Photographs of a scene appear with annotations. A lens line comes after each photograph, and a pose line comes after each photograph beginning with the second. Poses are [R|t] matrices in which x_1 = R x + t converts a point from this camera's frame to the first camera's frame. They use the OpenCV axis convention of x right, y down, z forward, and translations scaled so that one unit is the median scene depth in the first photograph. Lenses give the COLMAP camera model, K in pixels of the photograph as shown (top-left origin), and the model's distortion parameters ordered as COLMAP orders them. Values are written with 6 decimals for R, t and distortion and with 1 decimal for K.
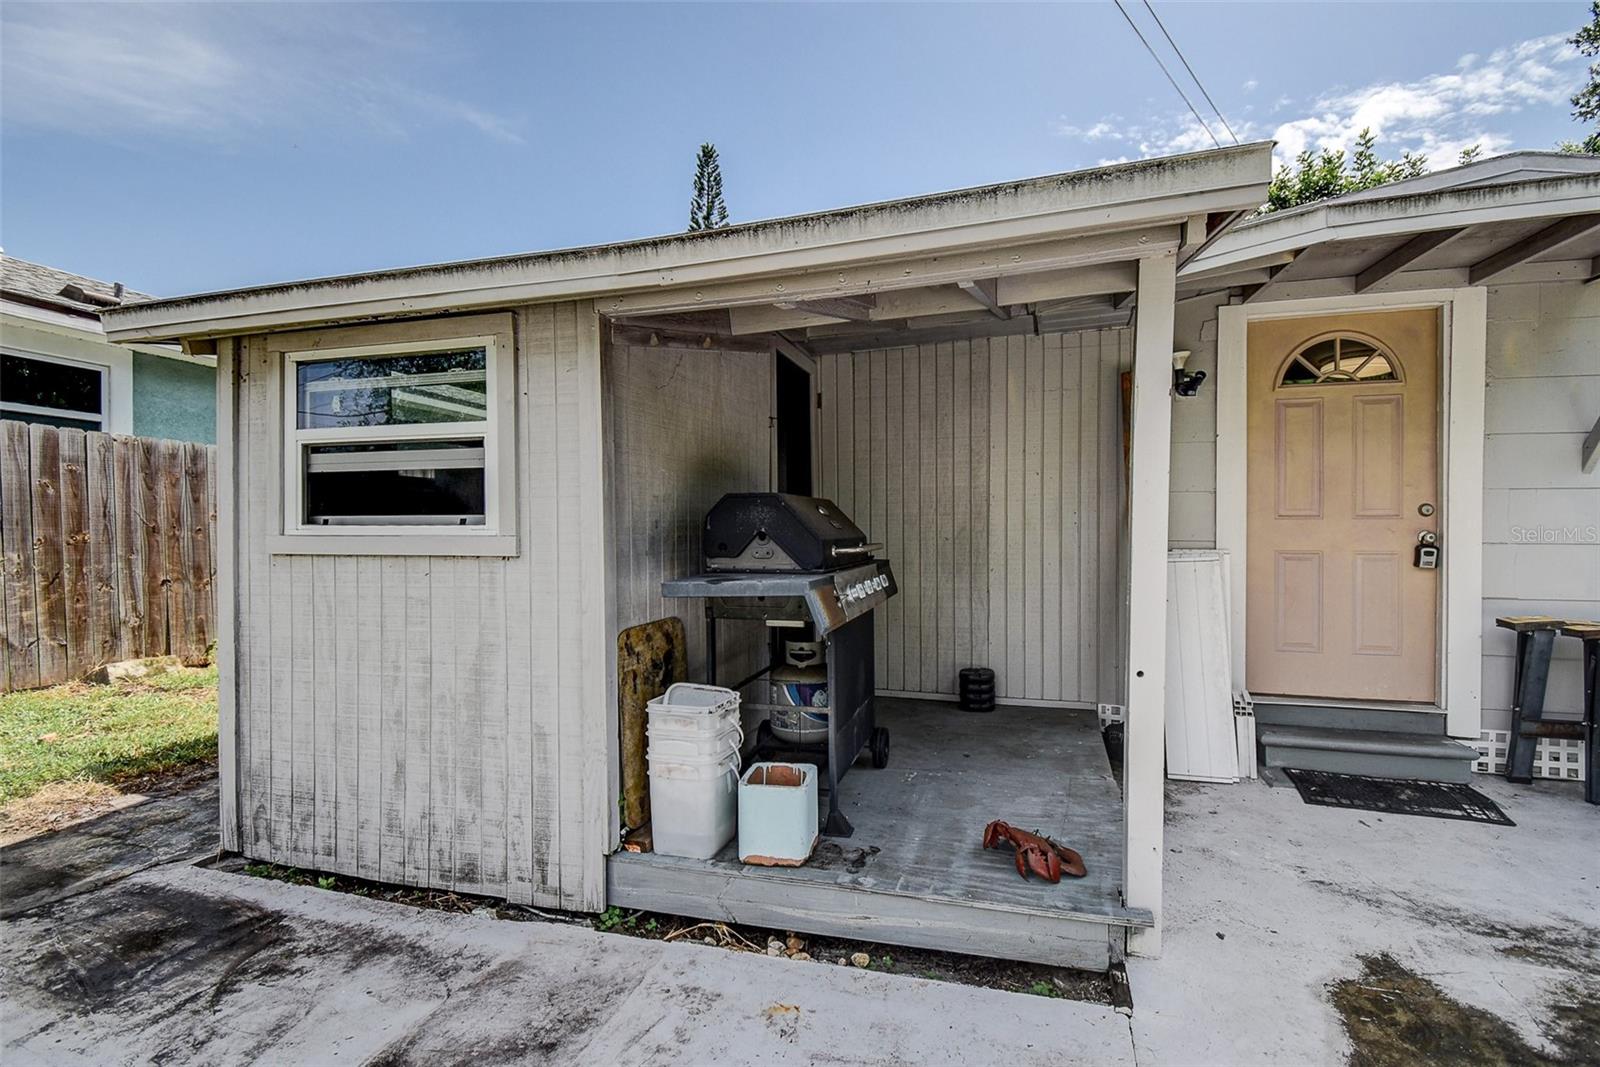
lens RADIAL K [[700.6, 0, 847.0], [0, 700.6, 538.4], [0, 0, 1]] dist [-0.000789, -0.000096]
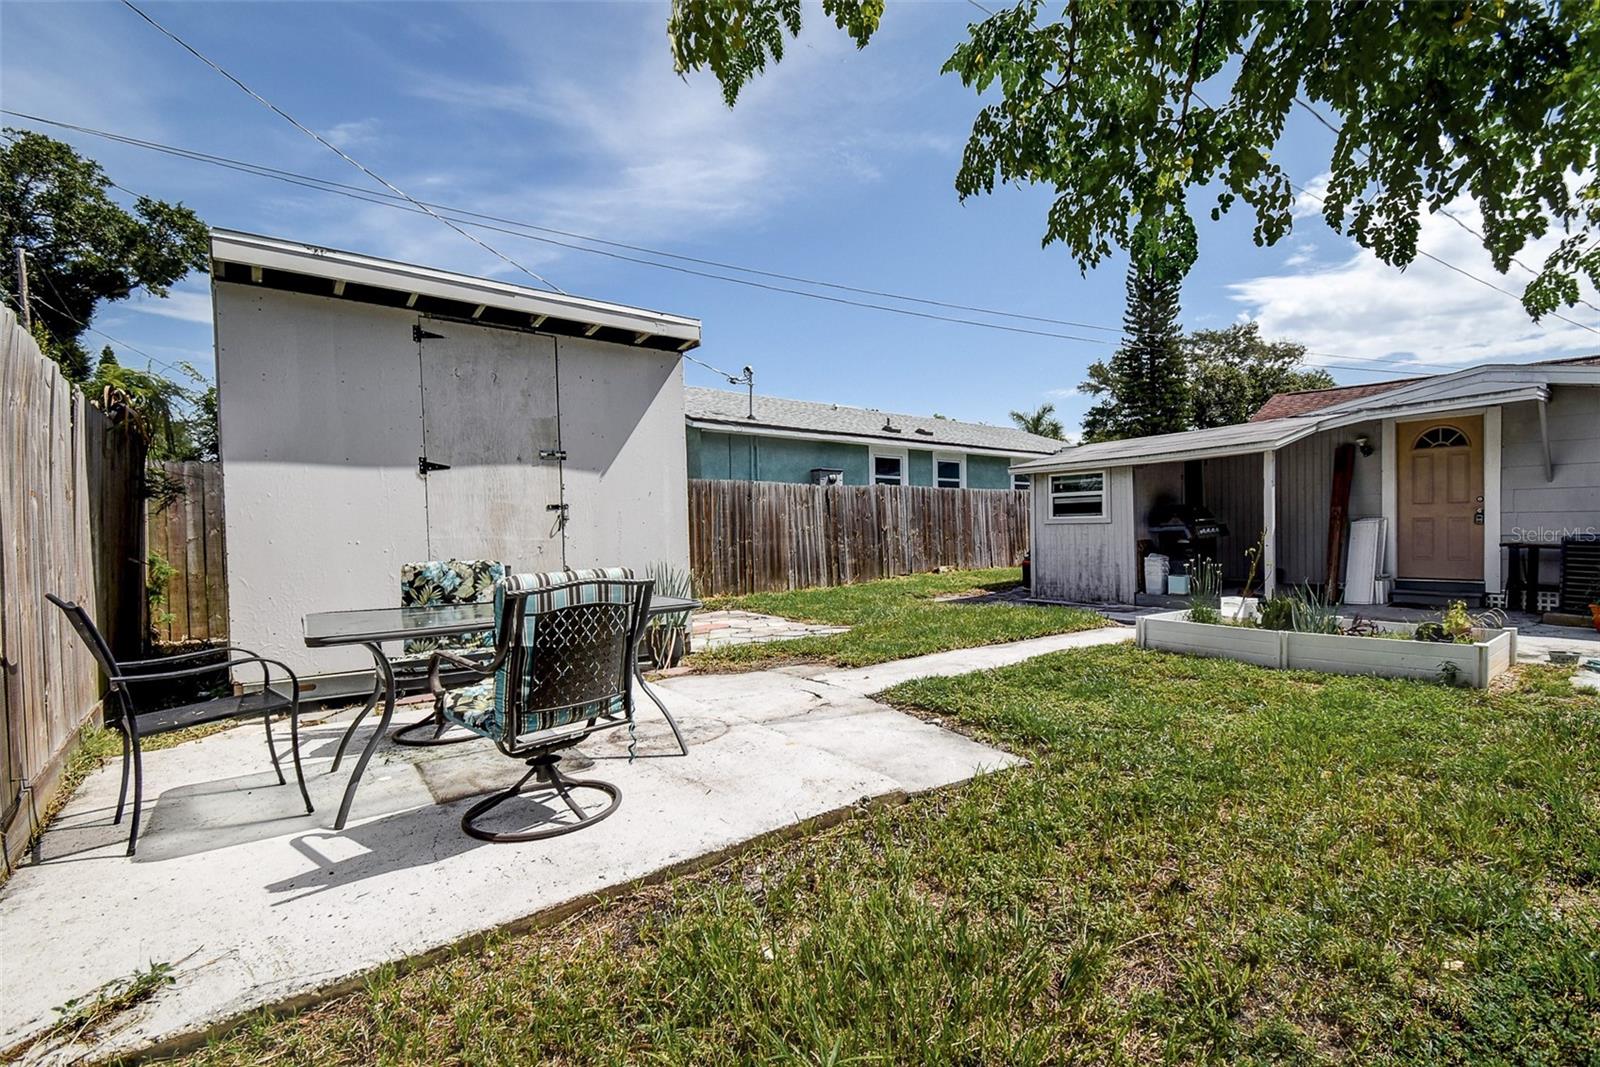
lens RADIAL K [[700.6, 0, 847.0], [0, 700.6, 538.4], [0, 0, 1]] dist [-0.000789, -0.000096]
pose [[0.818085, -0.008014, -0.575042, 0.628110], [0.016967, 0.999804, 0.010203, 0.048596], [0.574847, -0.018104, 0.818060, -3.235839]]
